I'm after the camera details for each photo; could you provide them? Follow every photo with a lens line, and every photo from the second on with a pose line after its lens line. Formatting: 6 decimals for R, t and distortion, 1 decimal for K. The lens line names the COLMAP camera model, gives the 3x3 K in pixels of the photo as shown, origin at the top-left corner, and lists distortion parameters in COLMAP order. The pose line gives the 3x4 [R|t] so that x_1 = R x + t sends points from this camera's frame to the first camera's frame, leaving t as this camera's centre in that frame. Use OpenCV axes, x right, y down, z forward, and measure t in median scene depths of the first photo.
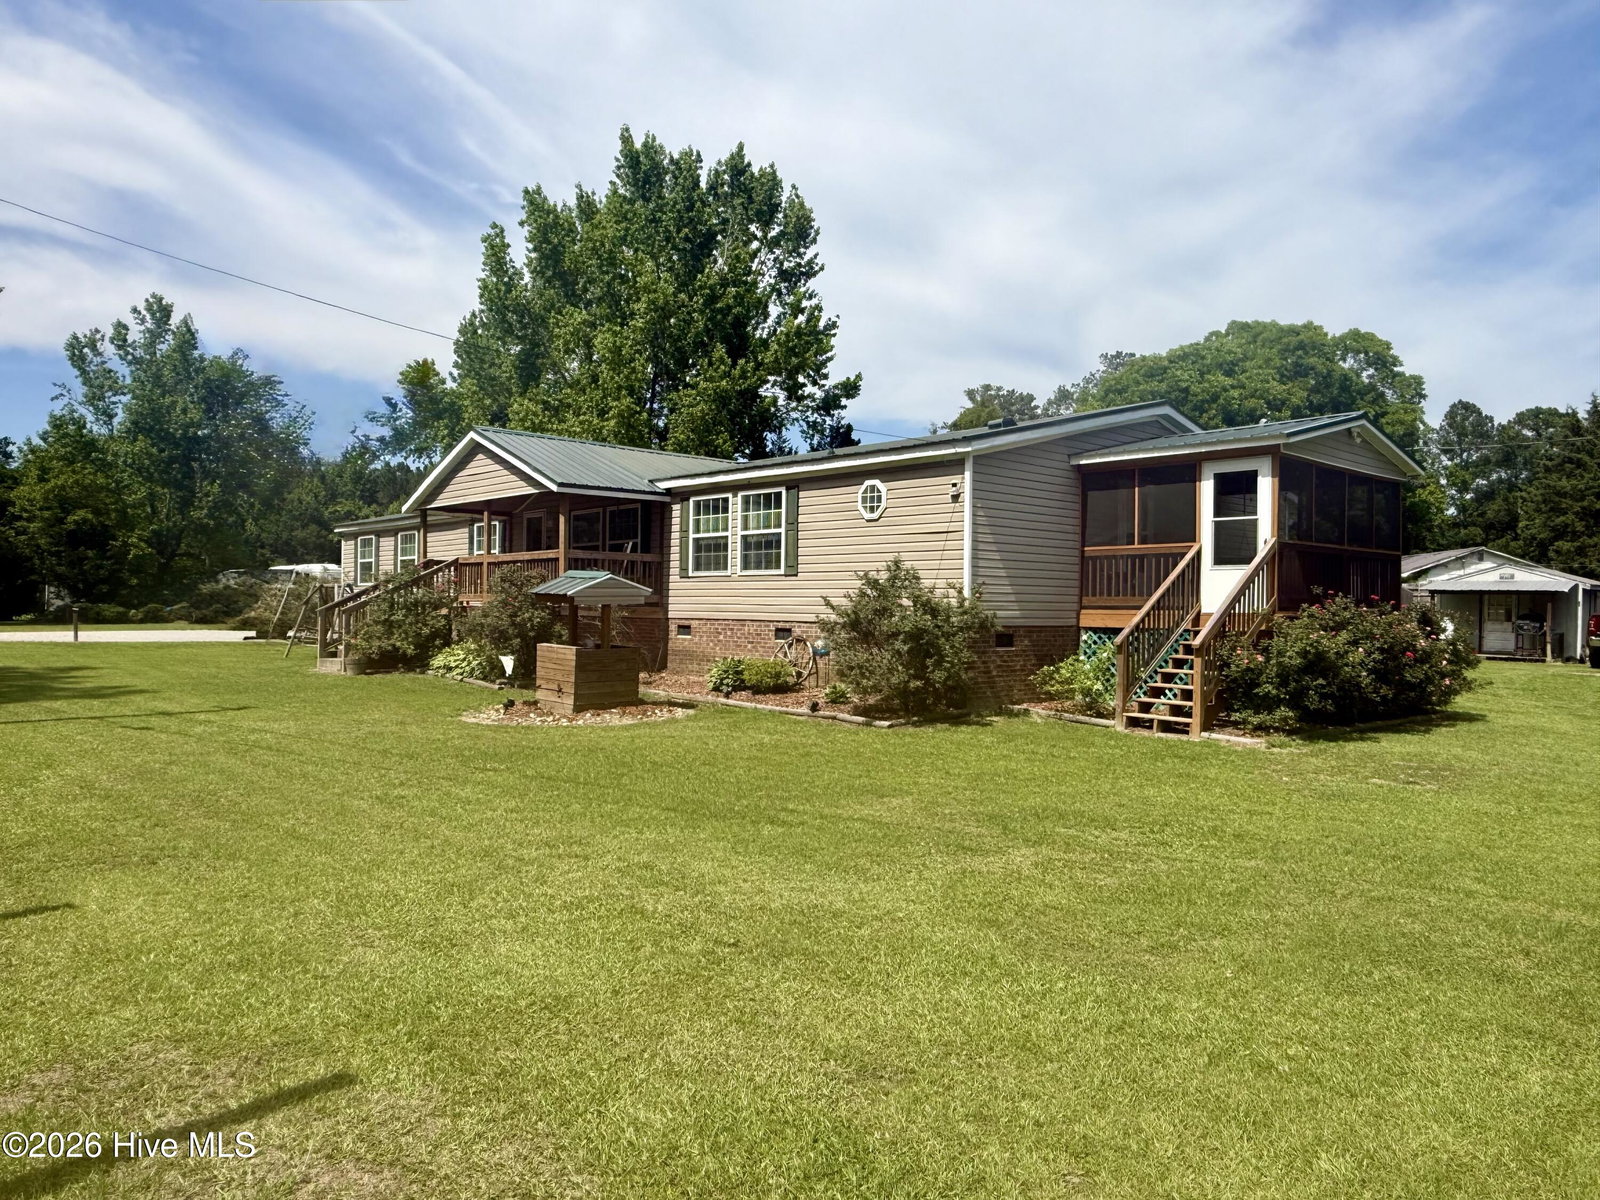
lens RADIAL K [[1128.5, 0, 800.0], [0, 1128.5, 600.0], [0, 0, 1]] dist [0.001786, -0.000163]
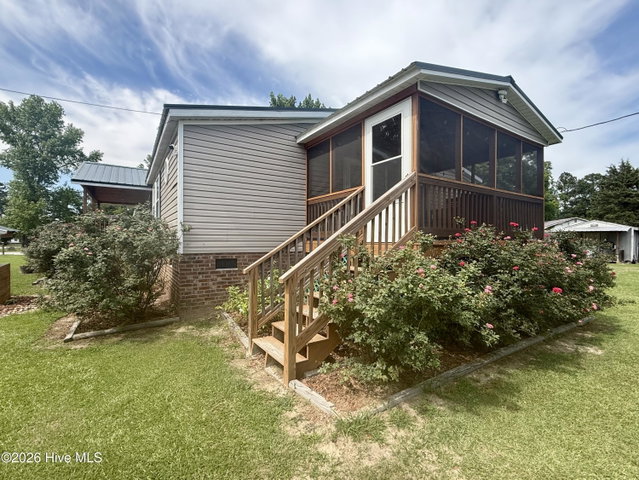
lens RADIAL K [[295.3, 0, 319.5], [0, 295.3, 240.0], [0, 0, 1]] dist [-0.002329, -0.000383]
pose [[0.987089, -0.009487, -0.159894, 0.171236], [0.009492, 0.999955, -0.000729, 0.004147], [0.159893, -0.000798, 0.987134, 0.322878]]
